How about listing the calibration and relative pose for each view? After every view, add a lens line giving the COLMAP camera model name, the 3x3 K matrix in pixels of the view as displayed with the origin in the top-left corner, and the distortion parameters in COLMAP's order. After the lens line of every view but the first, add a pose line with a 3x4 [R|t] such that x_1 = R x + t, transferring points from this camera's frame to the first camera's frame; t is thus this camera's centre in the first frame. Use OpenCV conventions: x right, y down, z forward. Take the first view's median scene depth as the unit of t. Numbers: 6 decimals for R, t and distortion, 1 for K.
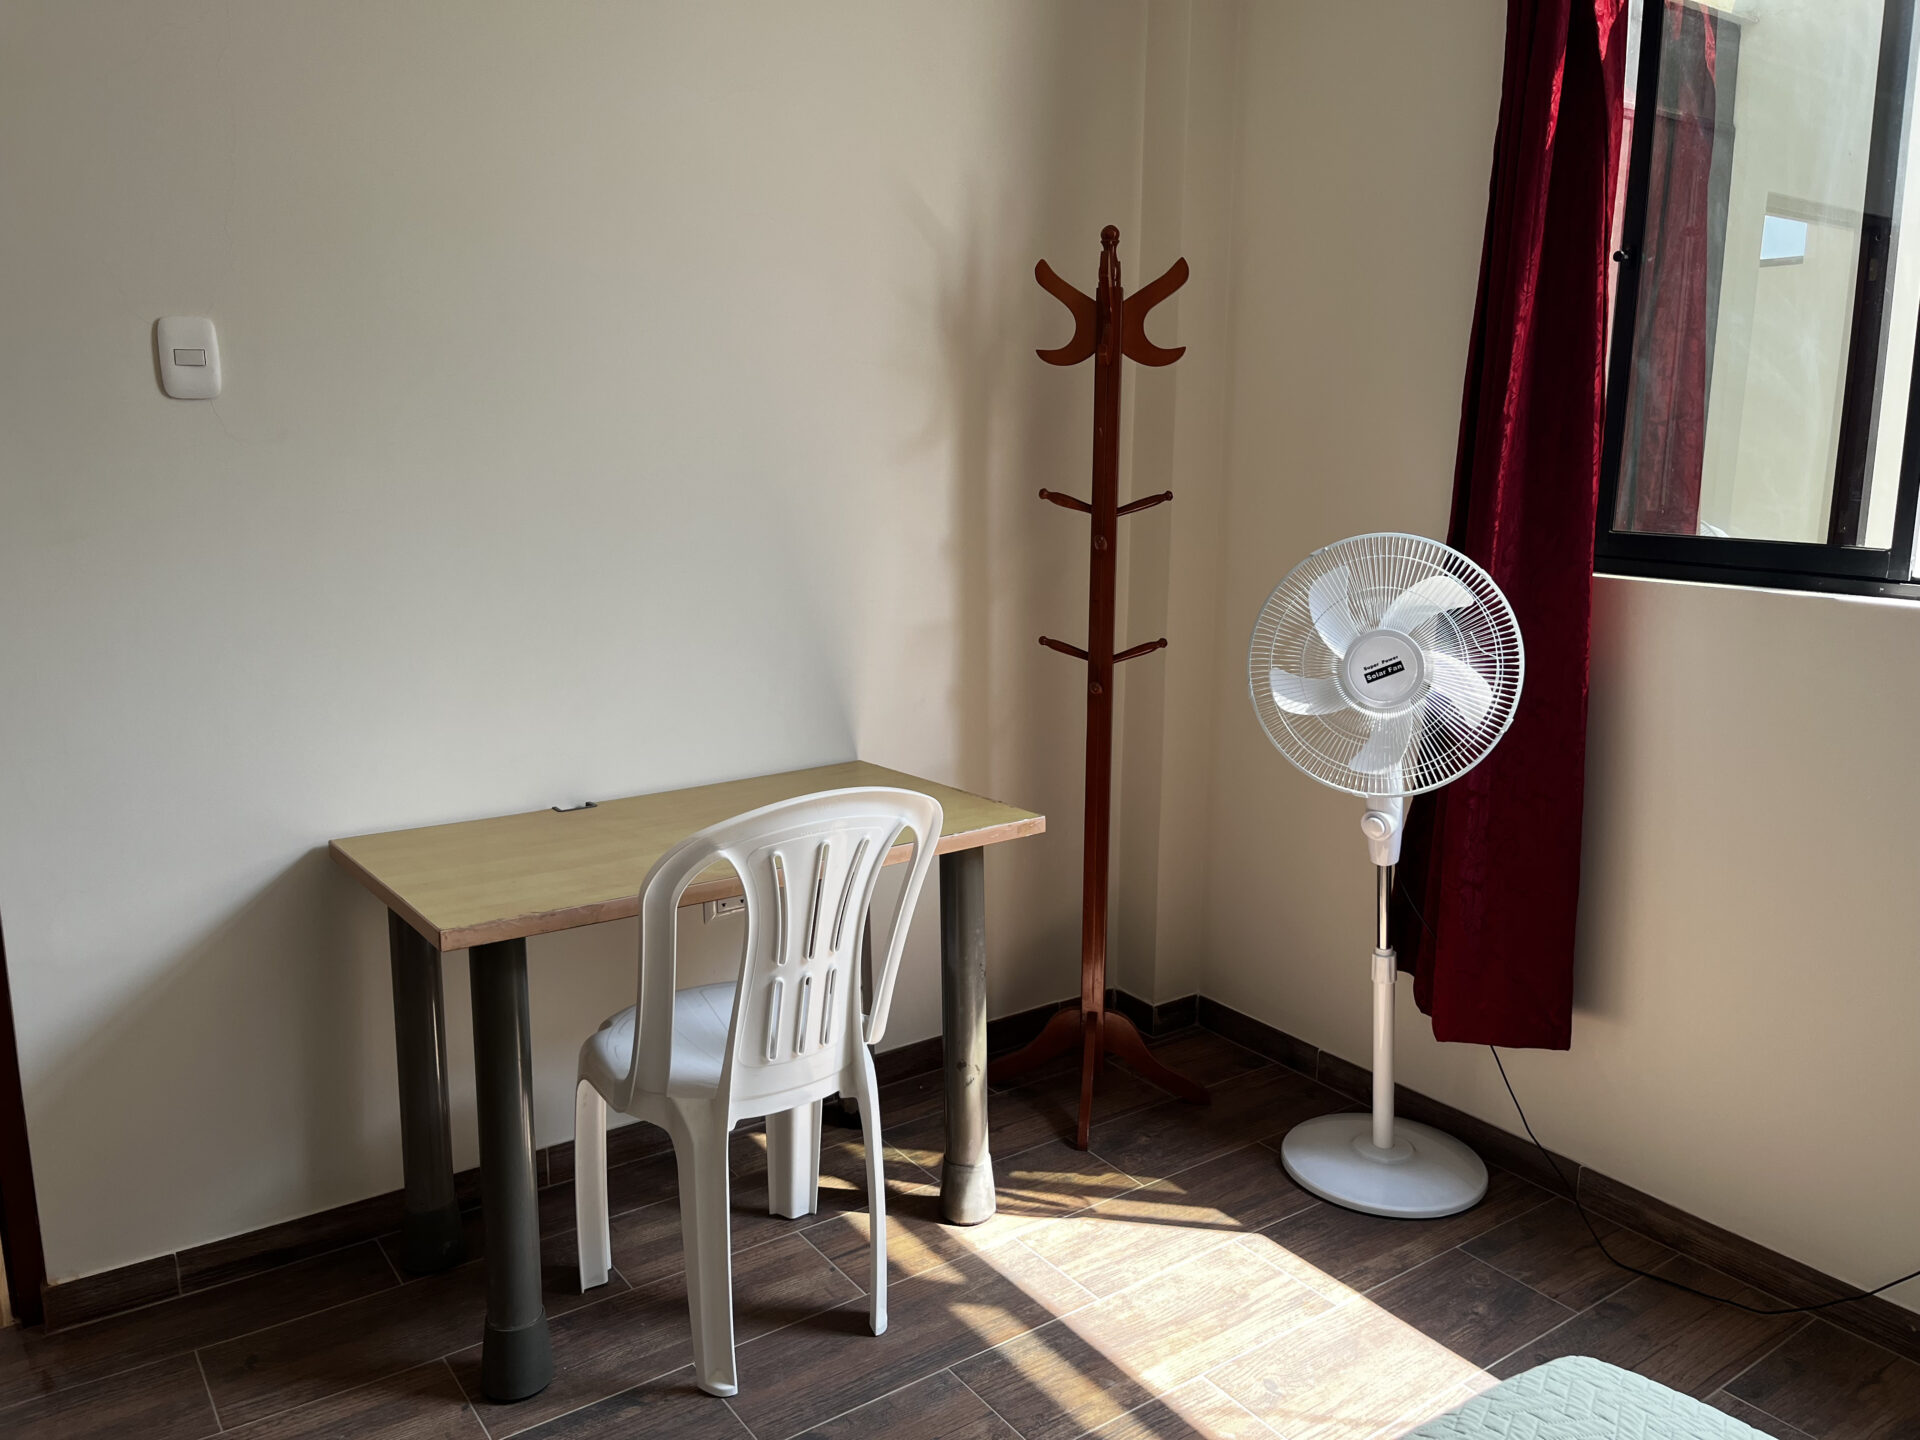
lens RADIAL K [[1454.3, 0, 954.7], [0, 1454.3, 703.5], [0, 0, 1]] dist [0.065656, -0.090734]
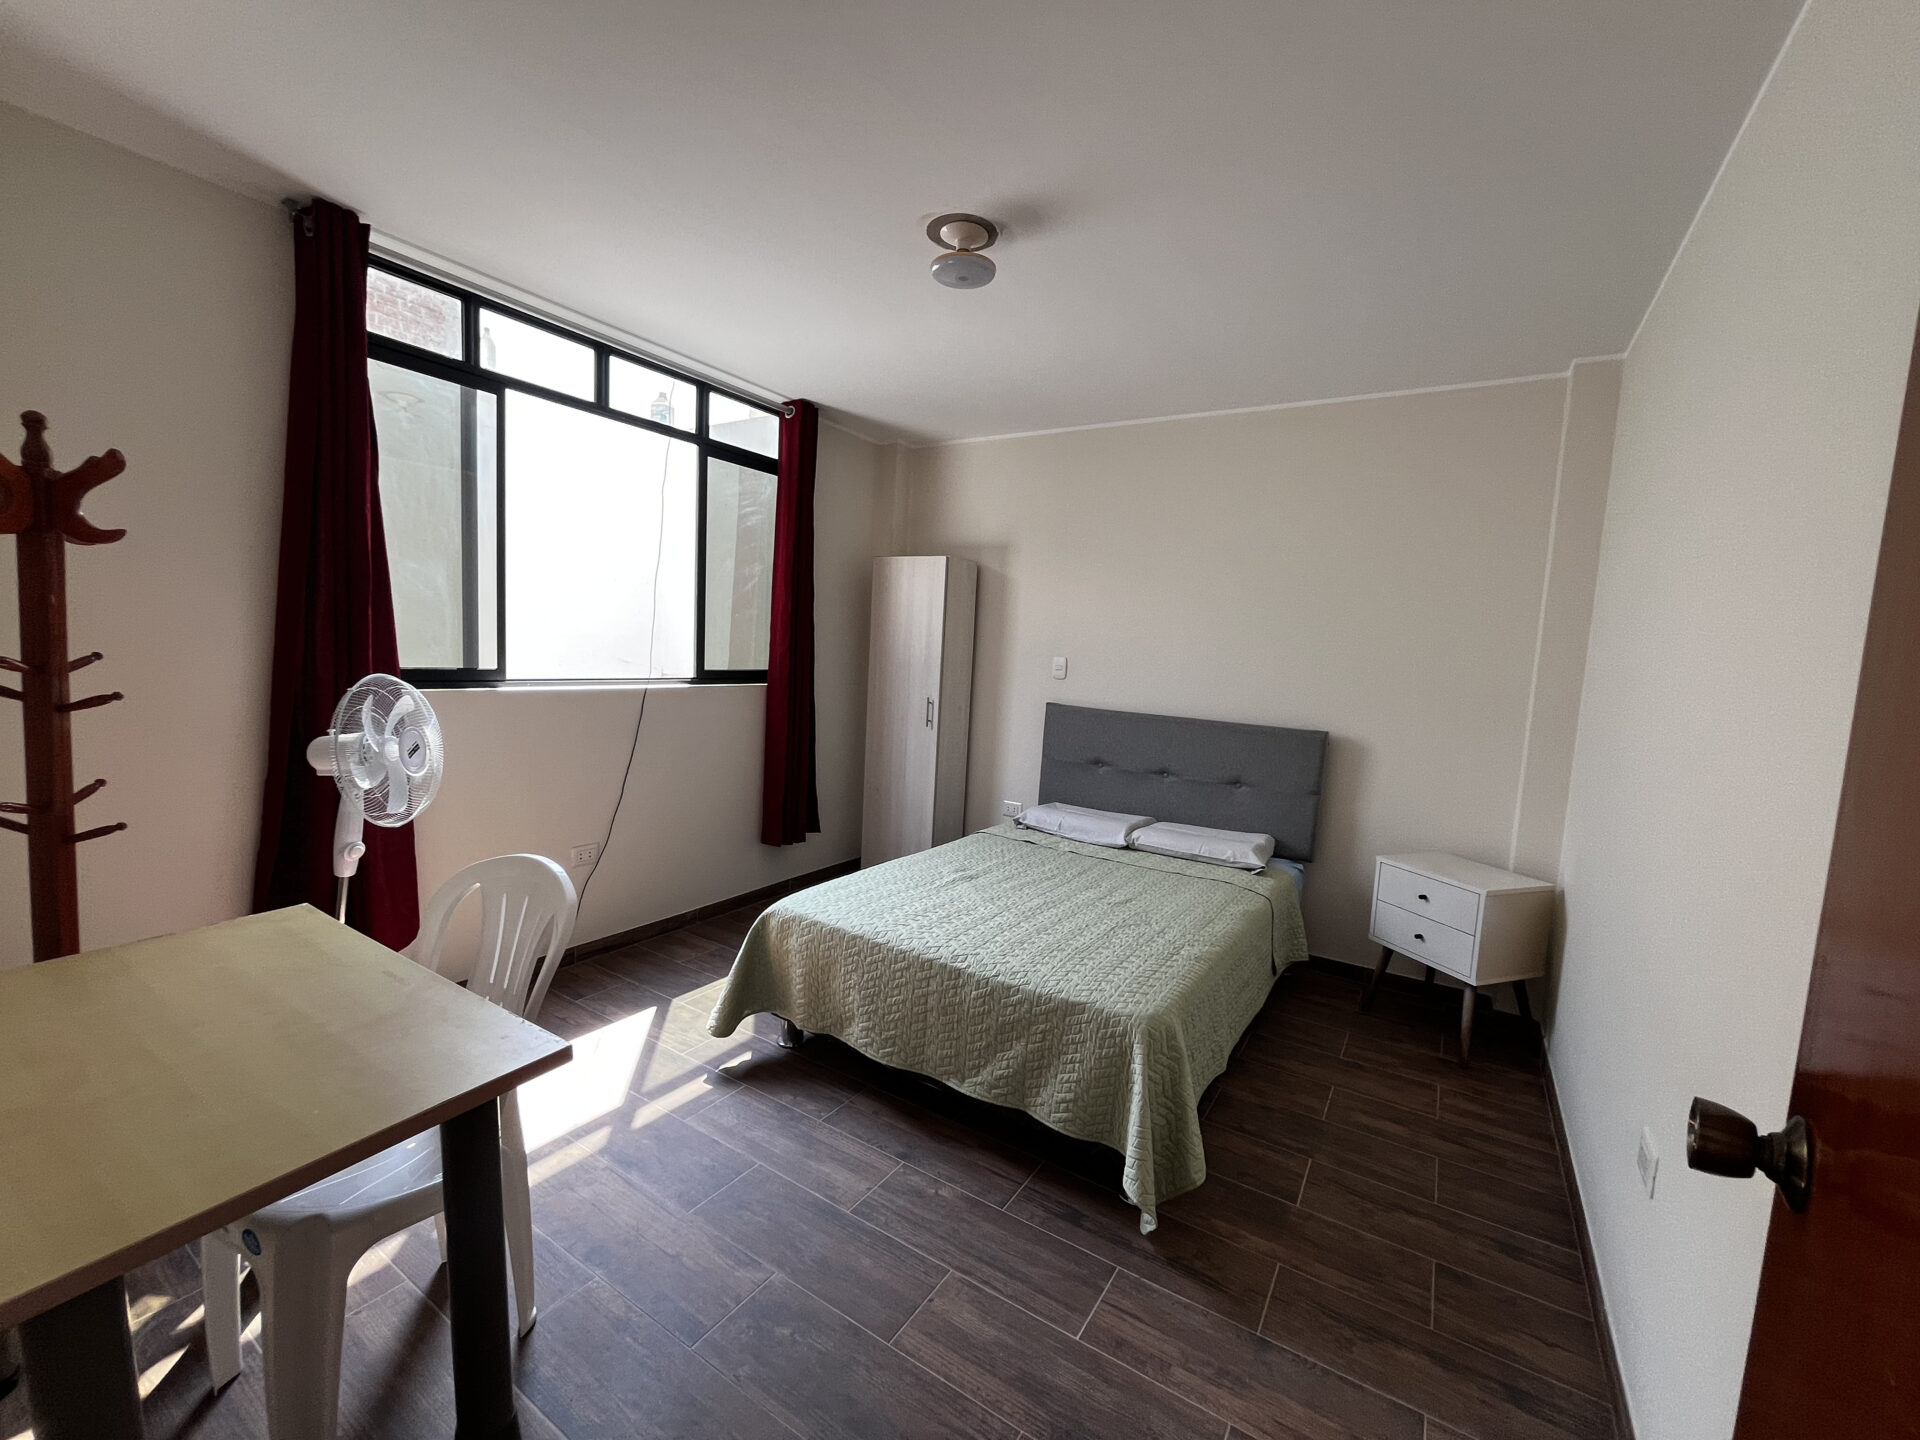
lens RADIAL K [[774.3, 0, 970.4], [0, 774.3, 719.7], [0, 0, 1]] dist [-0.001708, -0.000179]
pose [[-0.385732, -0.112781, 0.915692, -0.788919], [0.115350, 0.978817, 0.169147, -0.133780], [-0.915372, 0.170871, -0.364551, 0.682671]]
